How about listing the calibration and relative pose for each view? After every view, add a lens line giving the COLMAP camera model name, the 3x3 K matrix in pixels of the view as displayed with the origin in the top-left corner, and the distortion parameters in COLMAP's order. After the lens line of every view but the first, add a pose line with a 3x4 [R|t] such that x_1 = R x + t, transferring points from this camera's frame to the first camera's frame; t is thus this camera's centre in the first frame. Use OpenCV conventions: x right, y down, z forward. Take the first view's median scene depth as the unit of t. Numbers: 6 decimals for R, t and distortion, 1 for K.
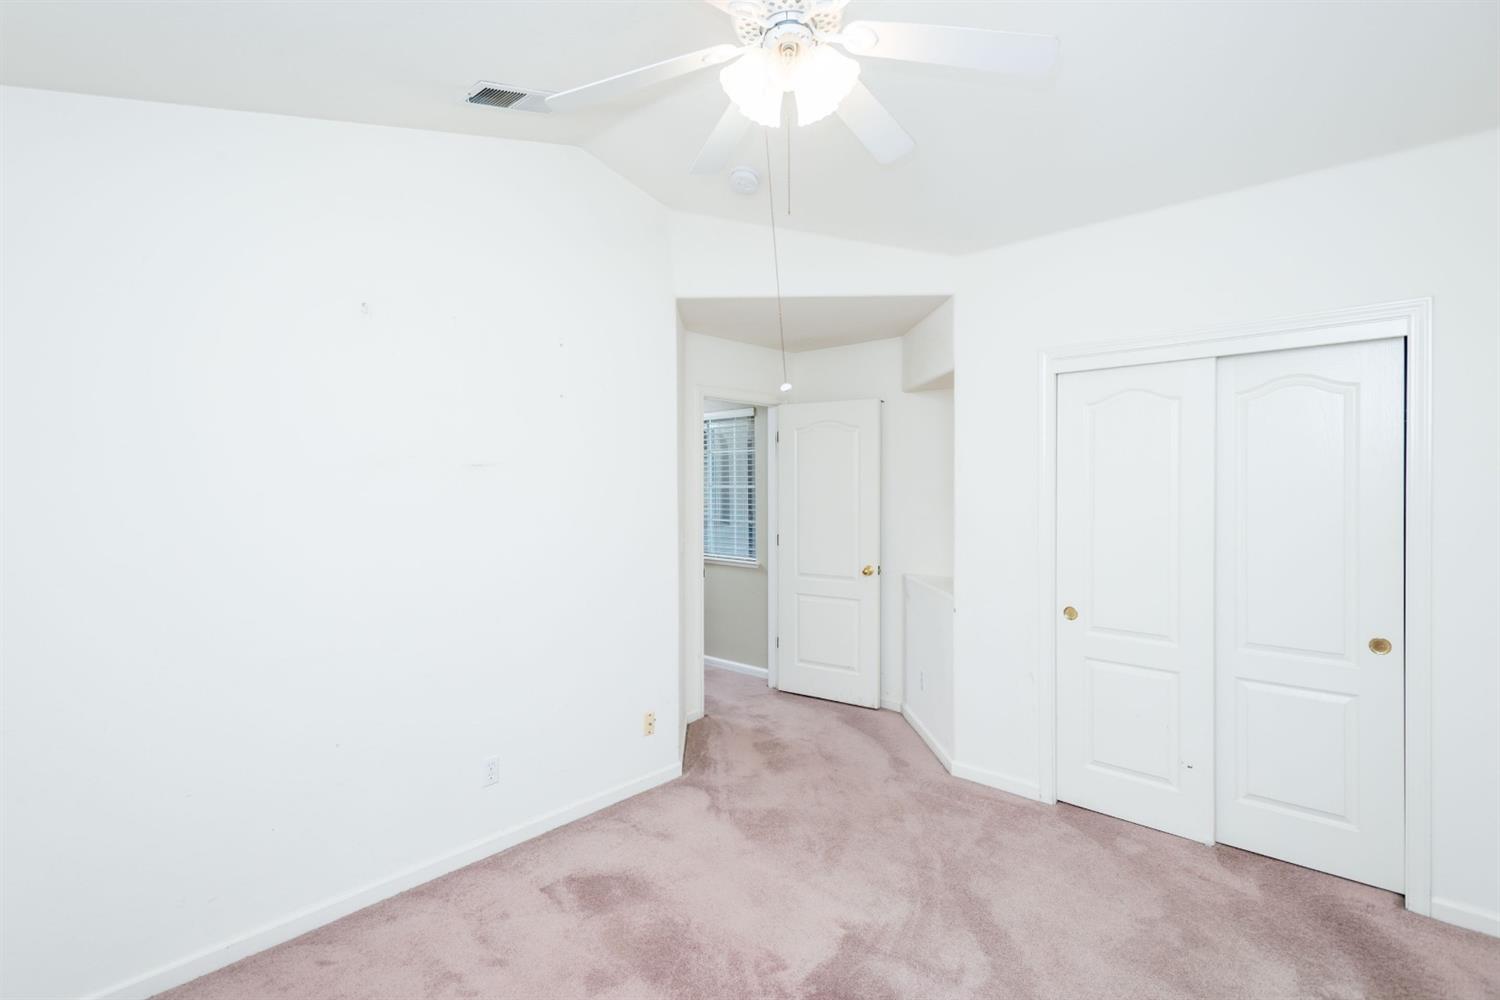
lens RADIAL K [[712.9, 0, 749.5], [0, 712.9, 503.8], [0, 0, 1]] dist [0.011367, -0.001379]
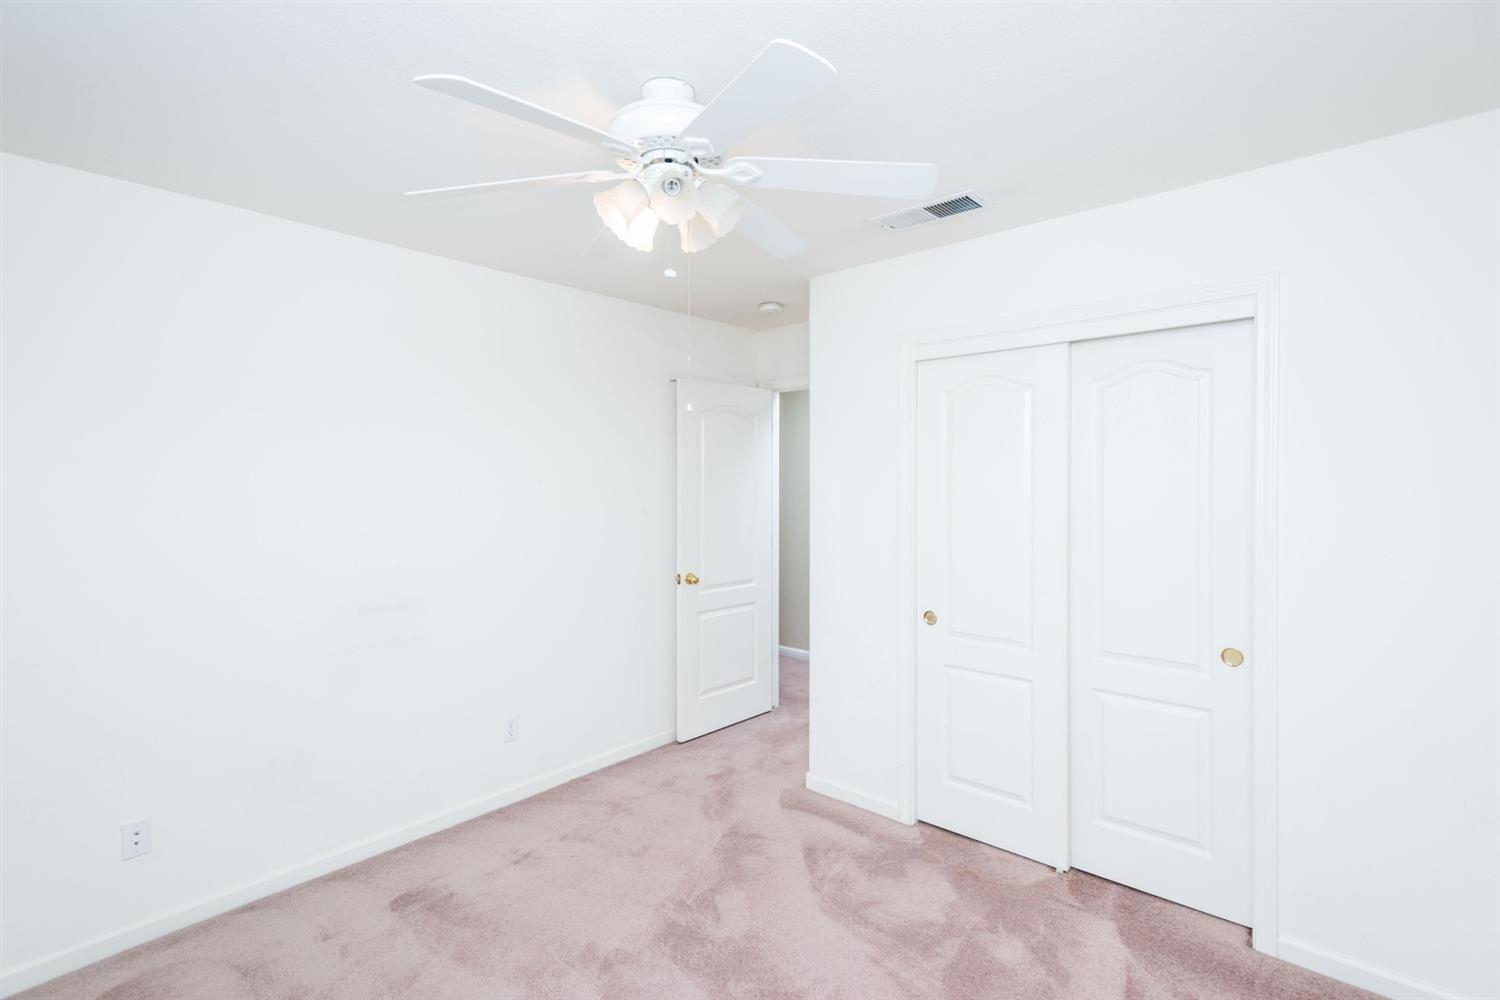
lens RADIAL K [[712.9, 0, 743.7], [0, 712.9, 496.3], [0, 0, 1]] dist [0.011367, -0.001379]
pose [[0.999637, 0.001616, -0.026901, 0.255166], [-0.001824, 0.999969, -0.007703, 0.002565], [0.026887, 0.007750, 0.999608, 0.064633]]
